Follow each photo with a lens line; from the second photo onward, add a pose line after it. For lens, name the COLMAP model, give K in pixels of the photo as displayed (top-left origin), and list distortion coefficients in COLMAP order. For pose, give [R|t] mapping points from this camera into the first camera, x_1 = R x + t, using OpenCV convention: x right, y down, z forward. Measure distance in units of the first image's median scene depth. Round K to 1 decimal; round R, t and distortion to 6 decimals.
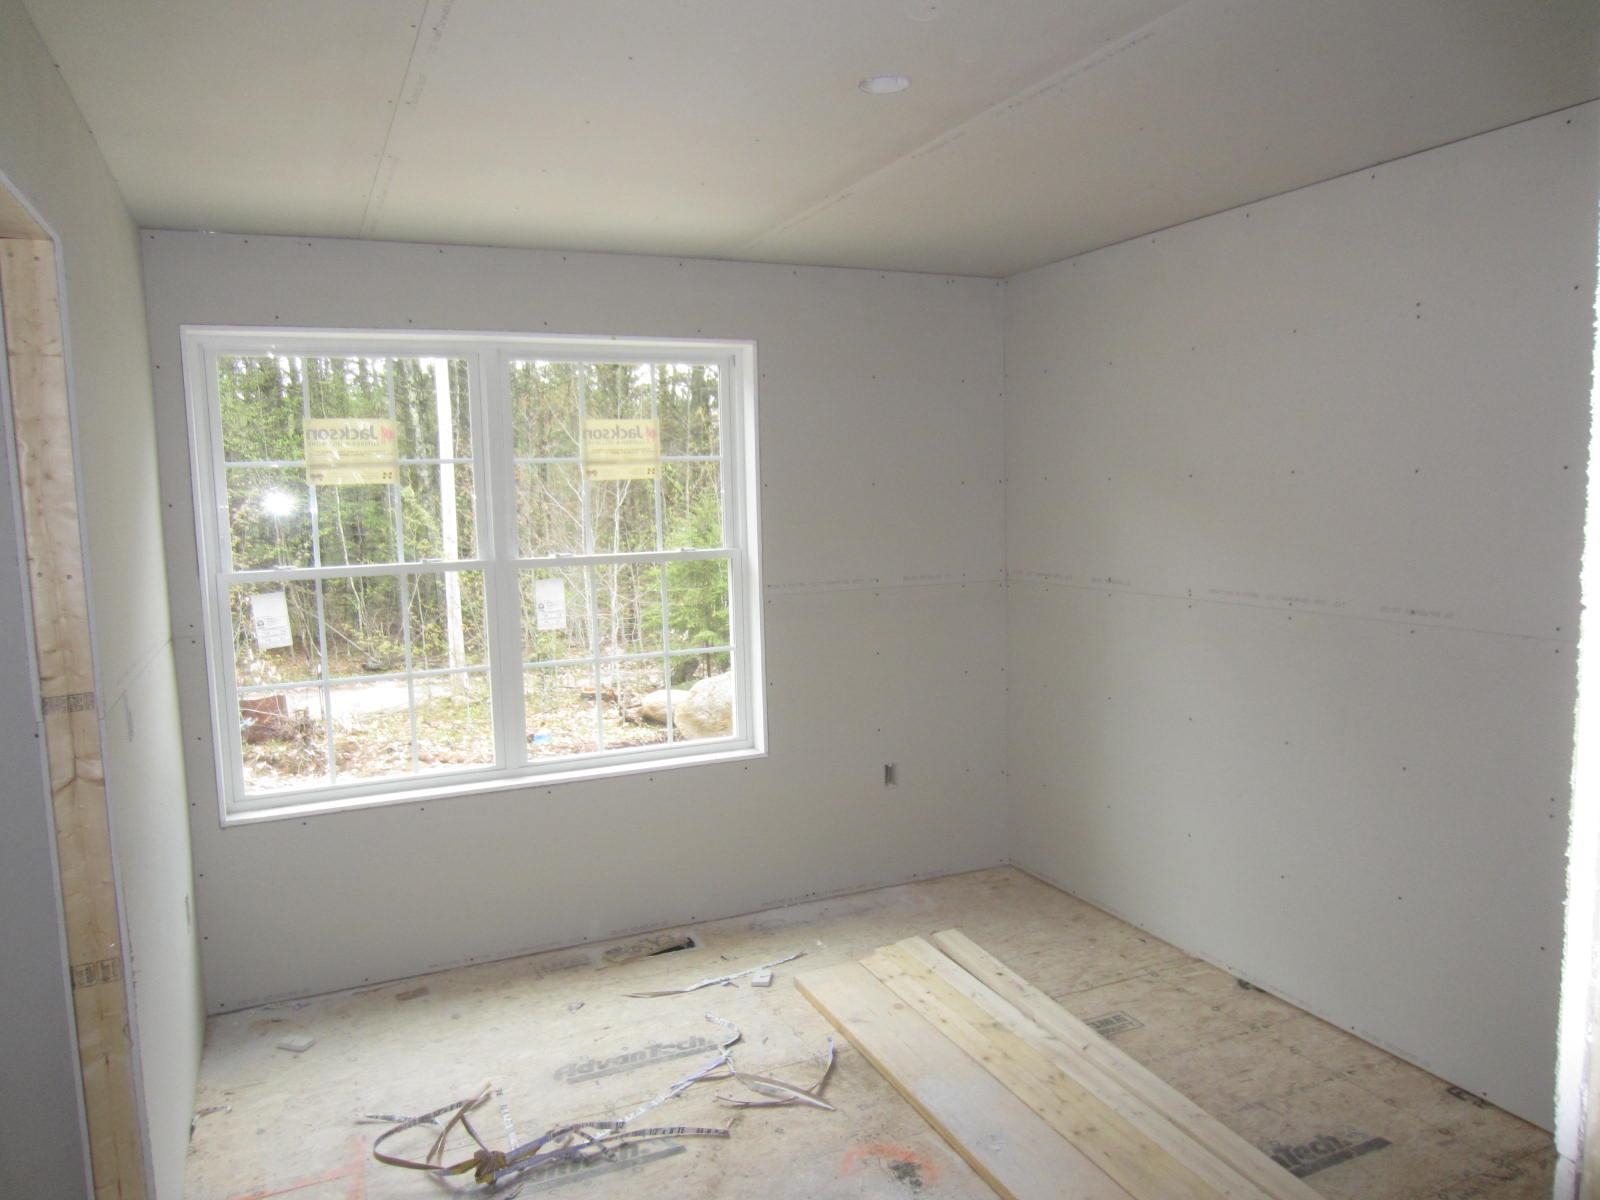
lens RADIAL K [[1030.7, 0, 799.0], [0, 1030.7, 617.0], [0, 0, 1]] dist [-0.022846, 0.000442]
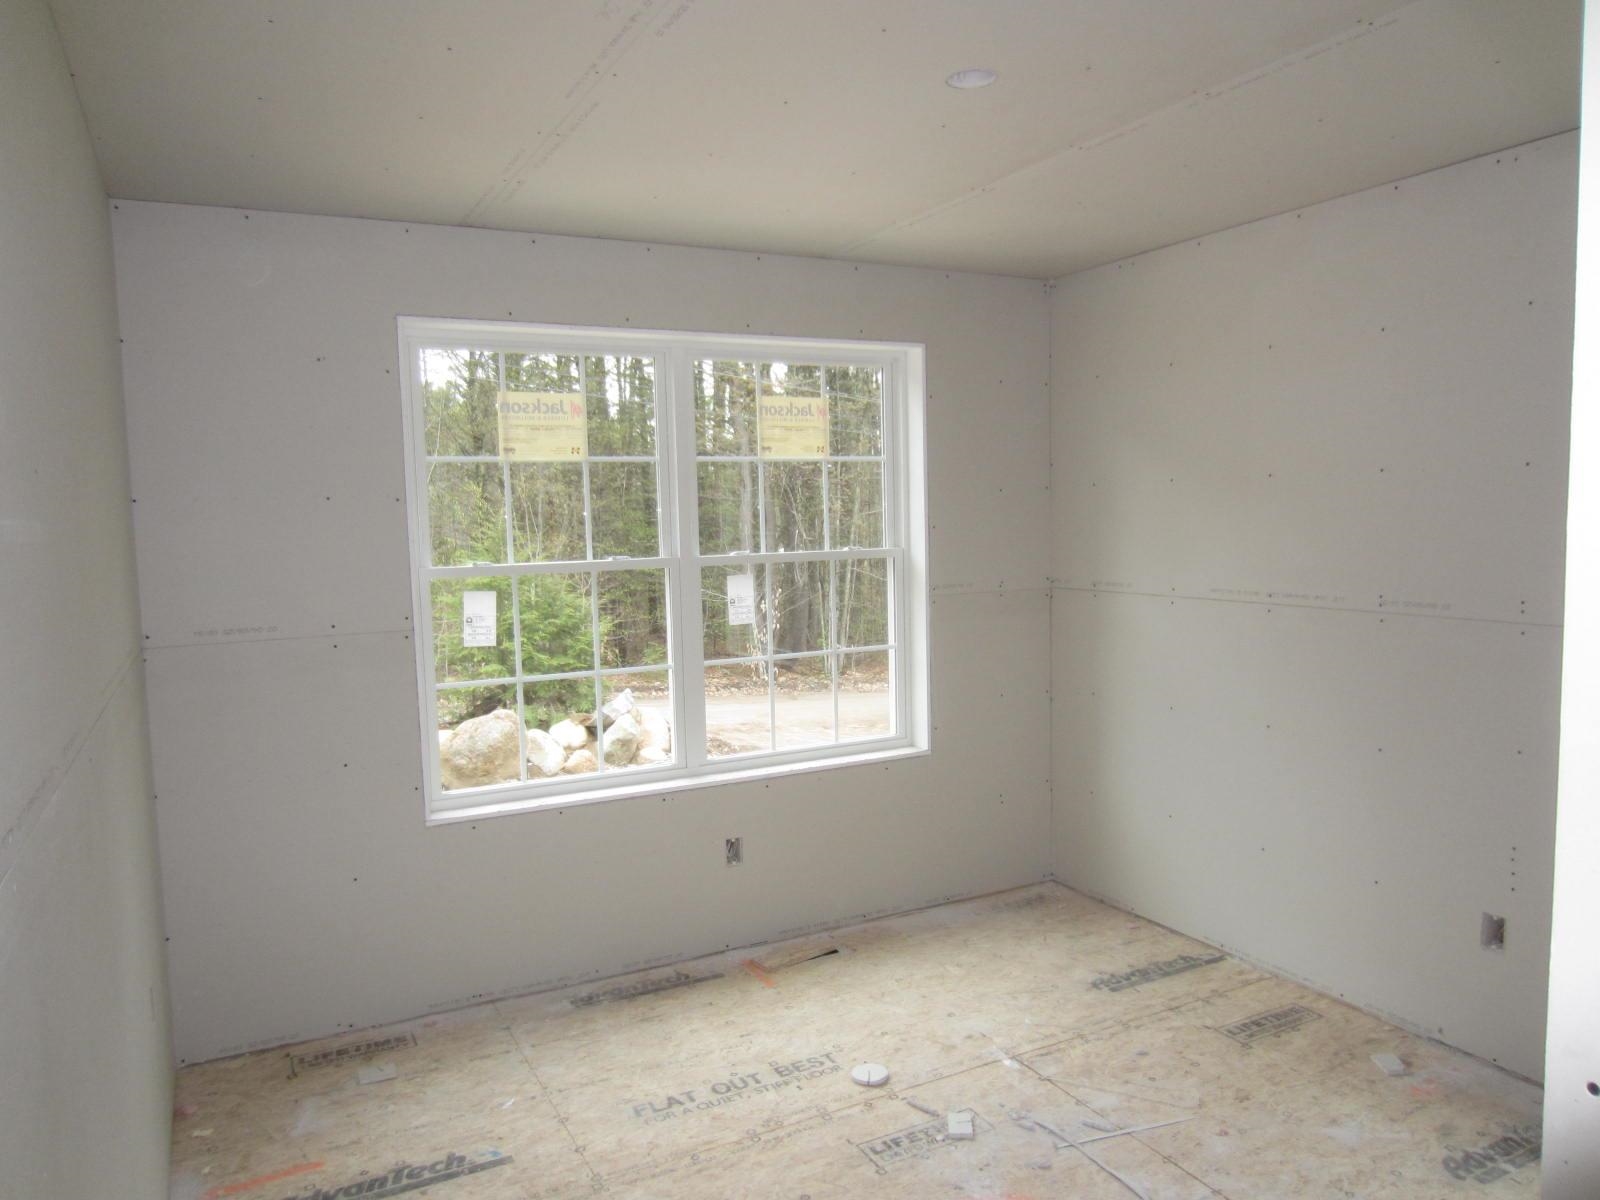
lens RADIAL K [[1140.1, 0, 801.0], [0, 1140.1, 622.6], [0, 0, 1]] dist [-0.026102, 0.003516]
pose [[0.995331, -0.000296, 0.096521, -0.264678], [0.001518, 0.999920, -0.012583, 0.020267], [-0.096510, 0.012671, 0.995251, -0.103837]]
